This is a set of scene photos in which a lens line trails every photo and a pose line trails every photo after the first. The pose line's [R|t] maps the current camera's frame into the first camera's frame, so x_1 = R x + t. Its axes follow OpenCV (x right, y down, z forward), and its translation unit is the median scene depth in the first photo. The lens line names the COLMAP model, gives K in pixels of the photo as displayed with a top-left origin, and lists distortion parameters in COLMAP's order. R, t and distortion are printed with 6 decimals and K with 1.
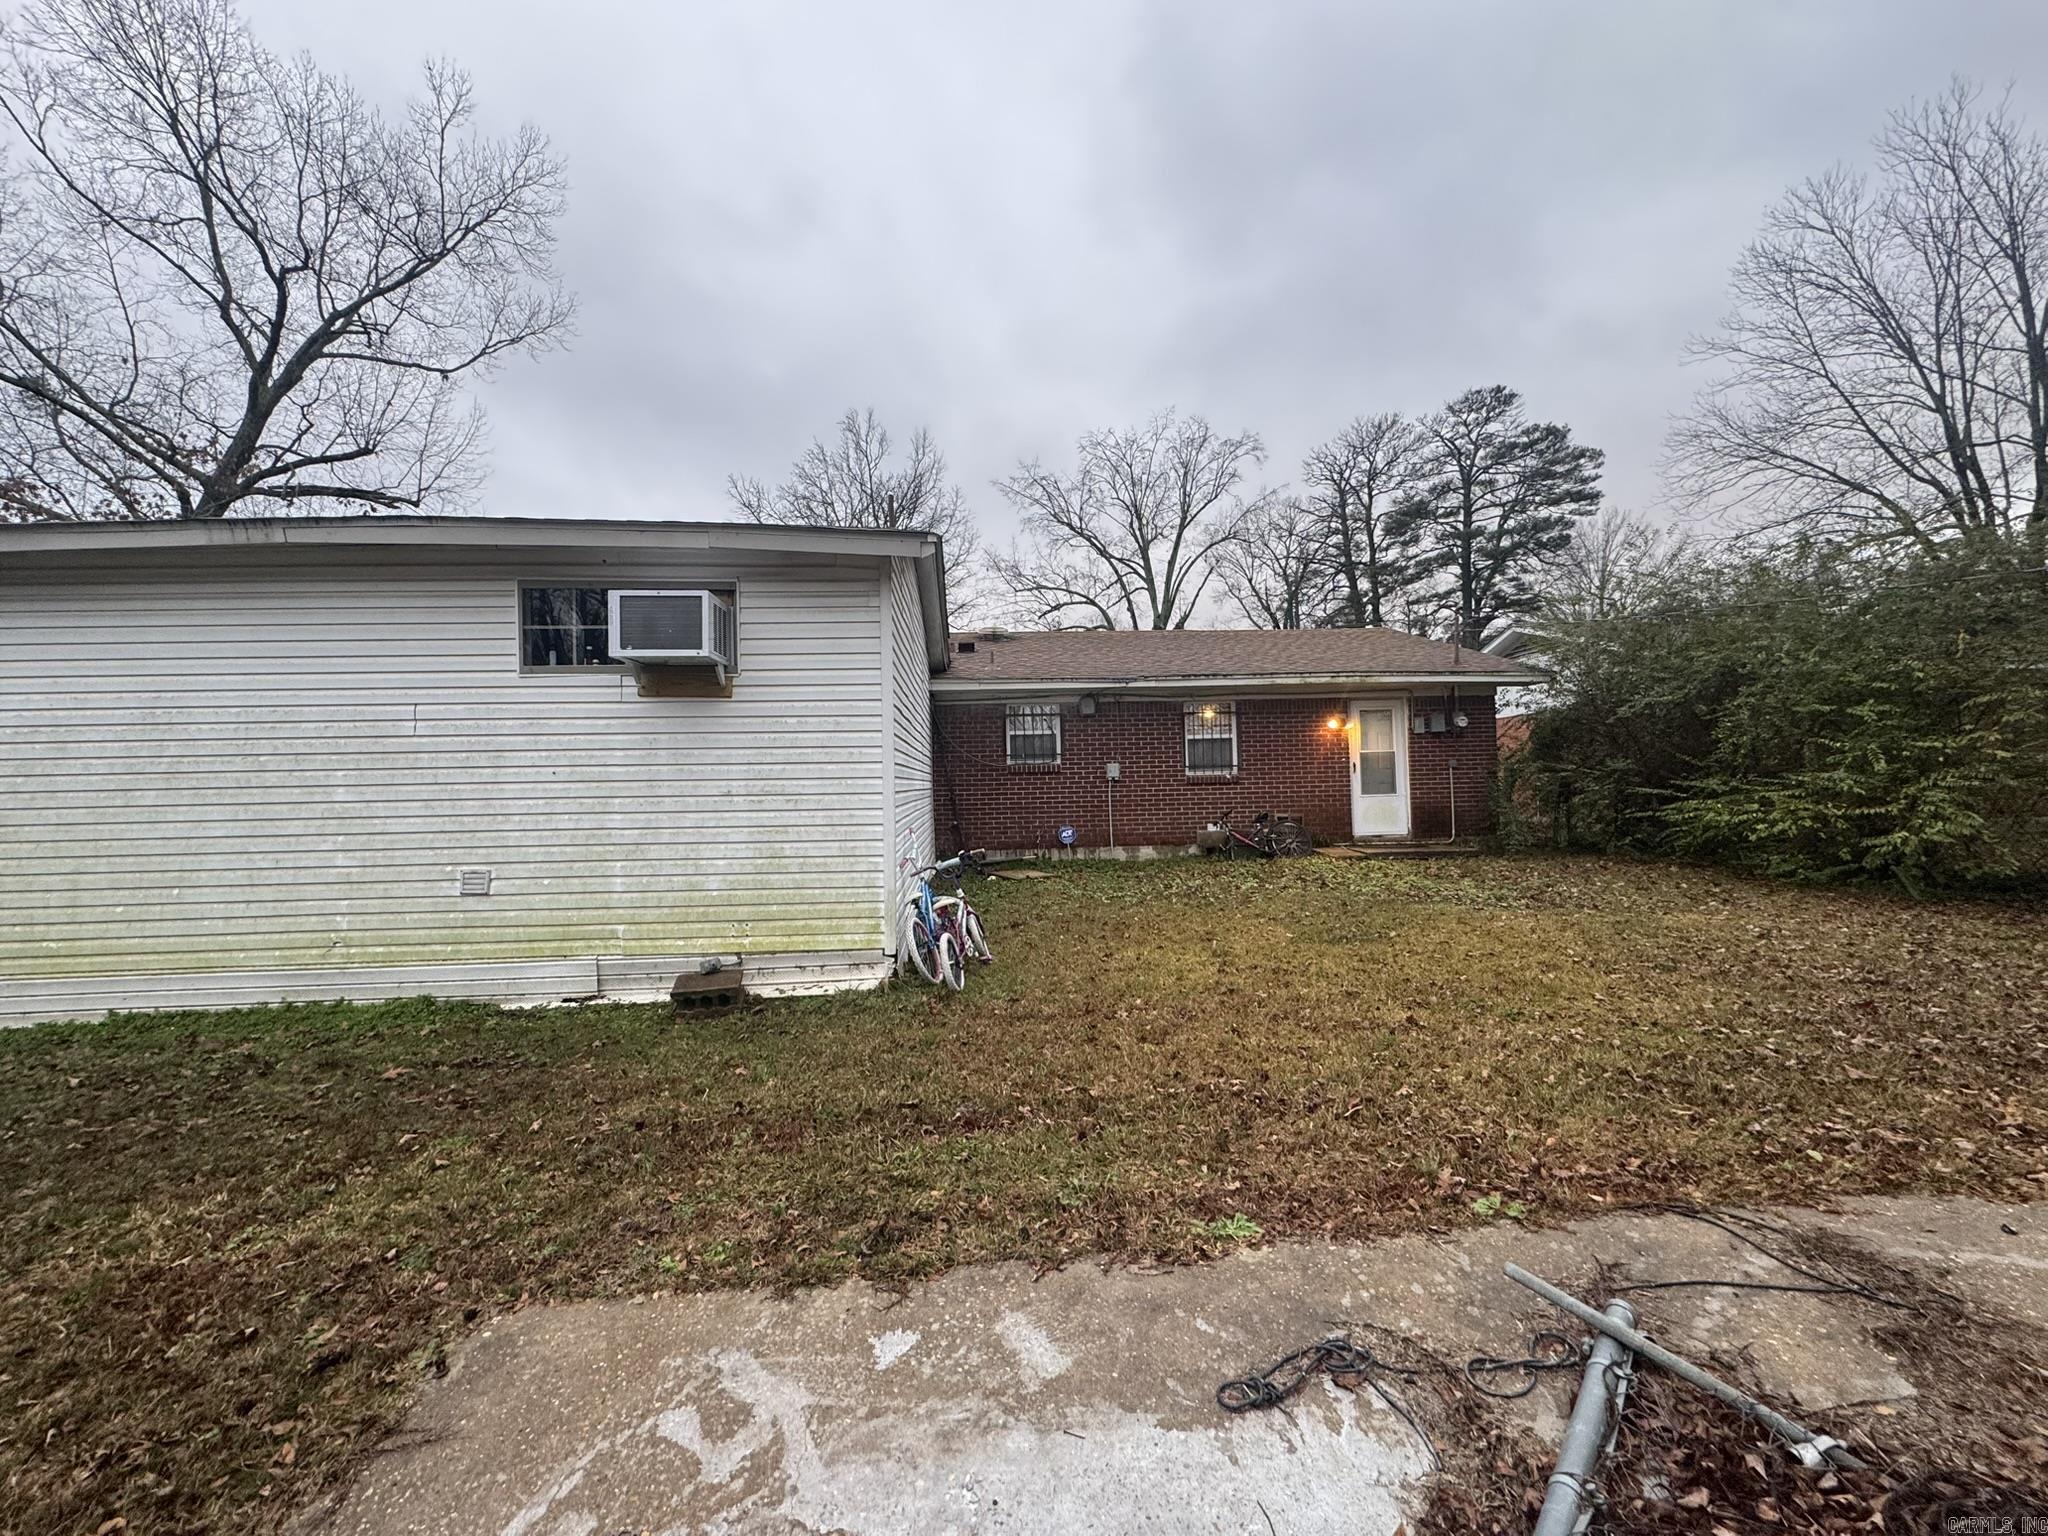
lens RADIAL K [[819.7, 0, 1017.2], [0, 819.7, 760.5], [0, 0, 1]] dist [-0.004810, 0.002629]
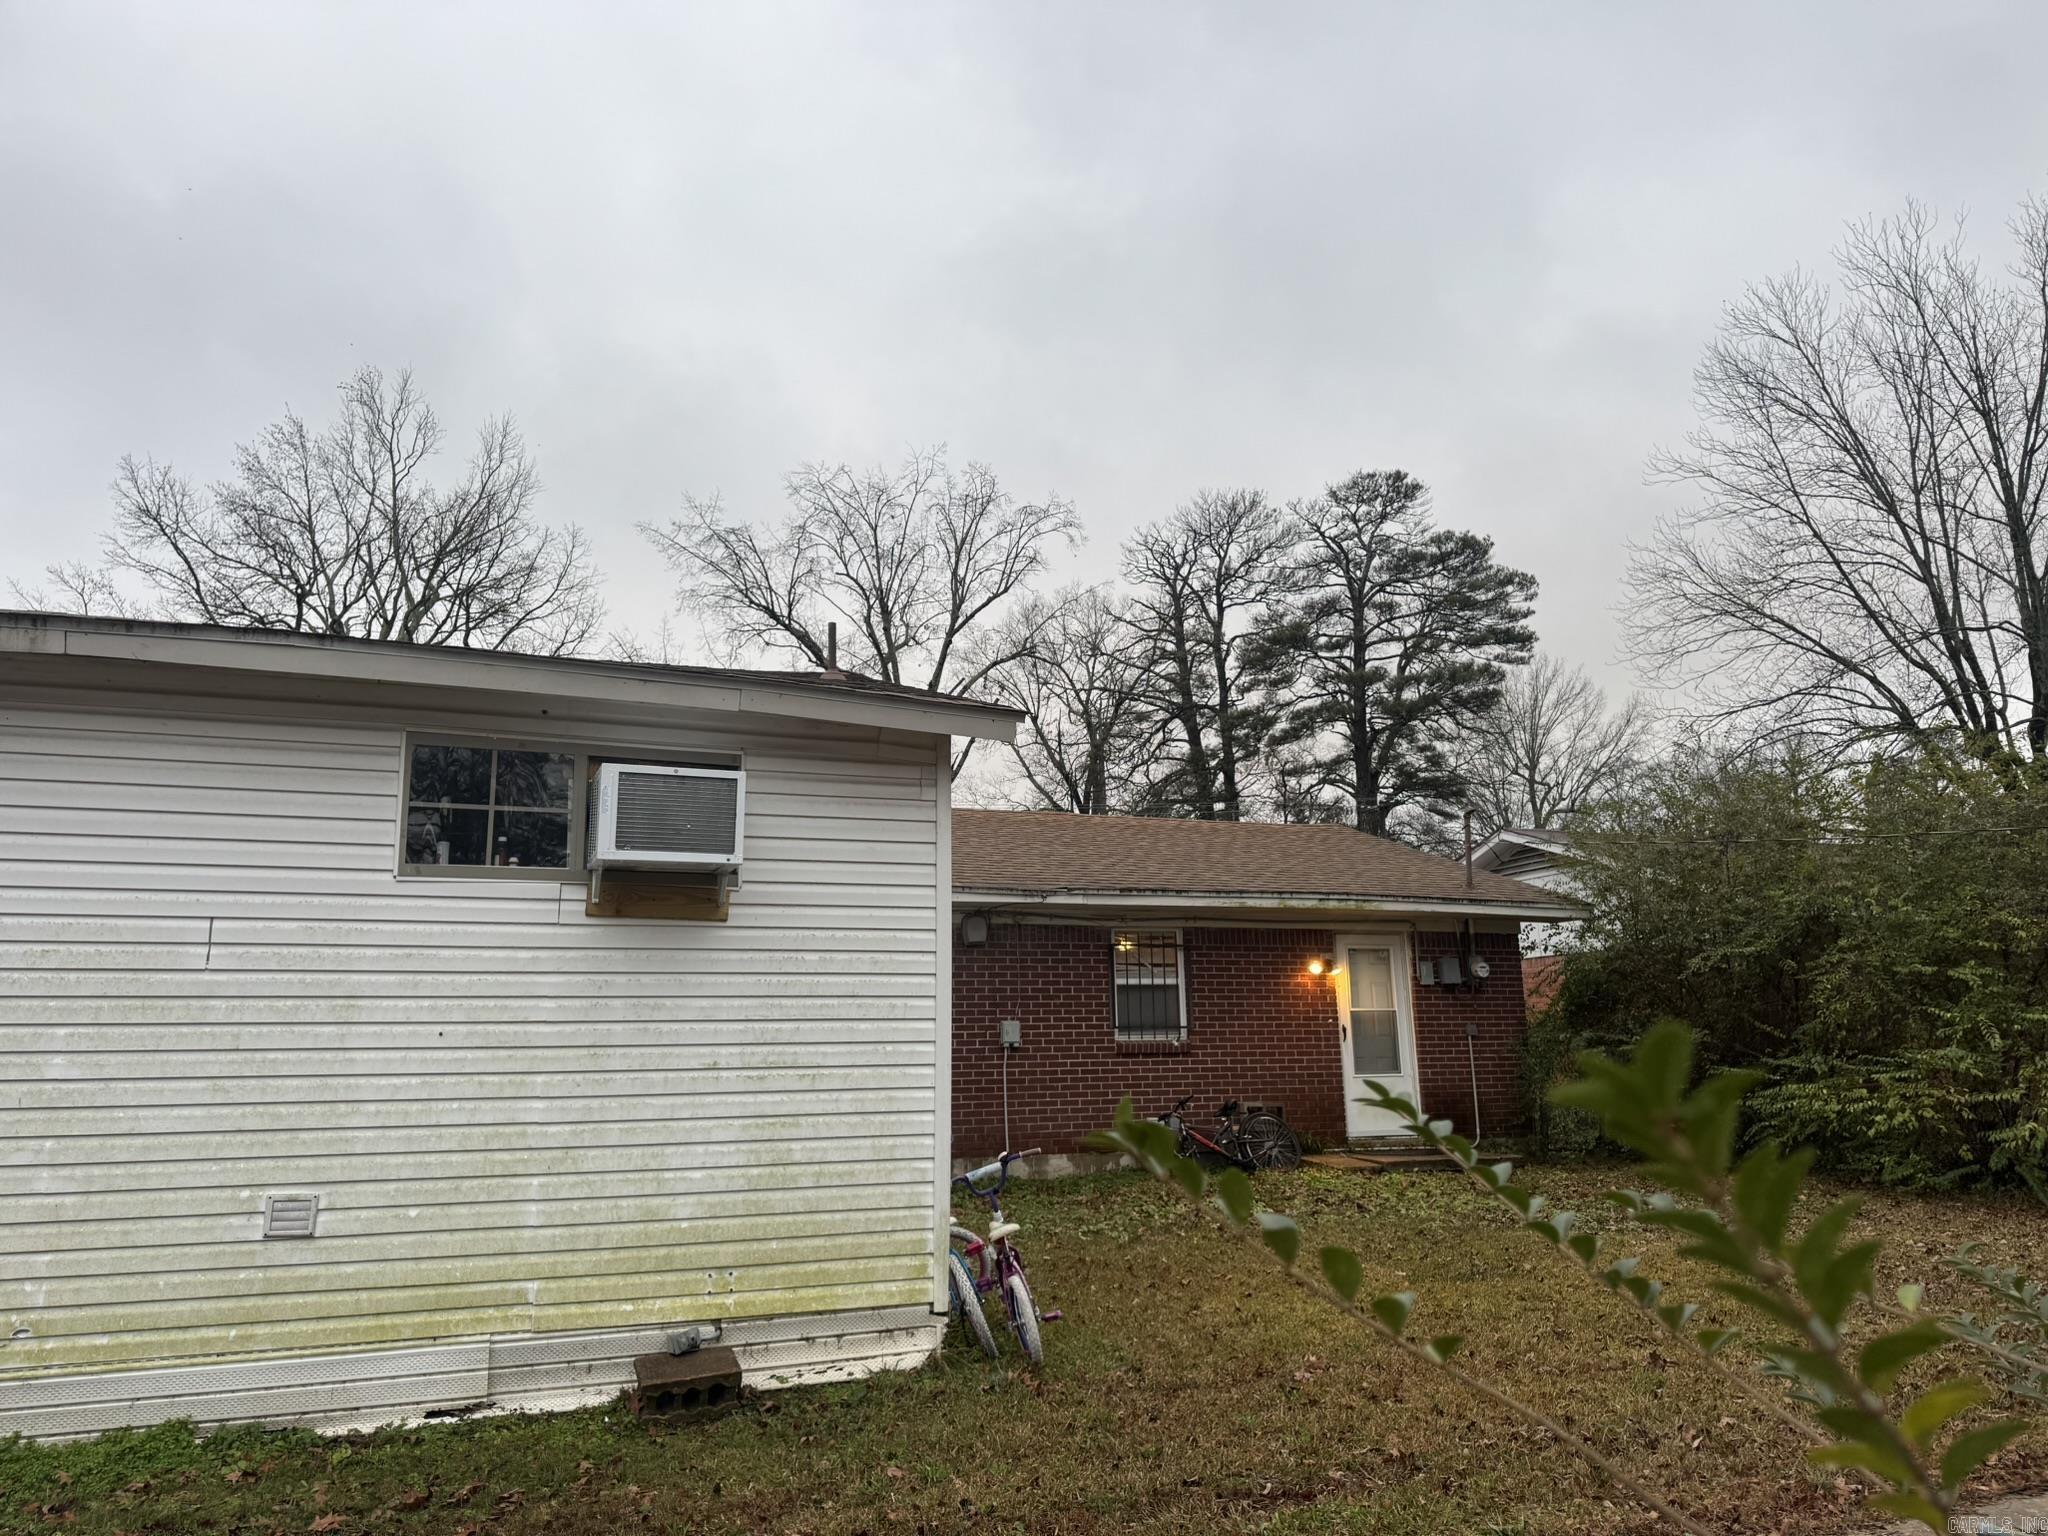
lens RADIAL K [[1442.1, 0, 1005.3], [0, 1442.1, 774.8], [0, 0, 1]] dist [0.061877, -0.071520]
pose [[0.958462, 0.060909, 0.278642, -0.222816], [-0.015229, 0.986467, -0.163250, -0.002395], [-0.284815, 0.152226, 0.946418, -0.103244]]
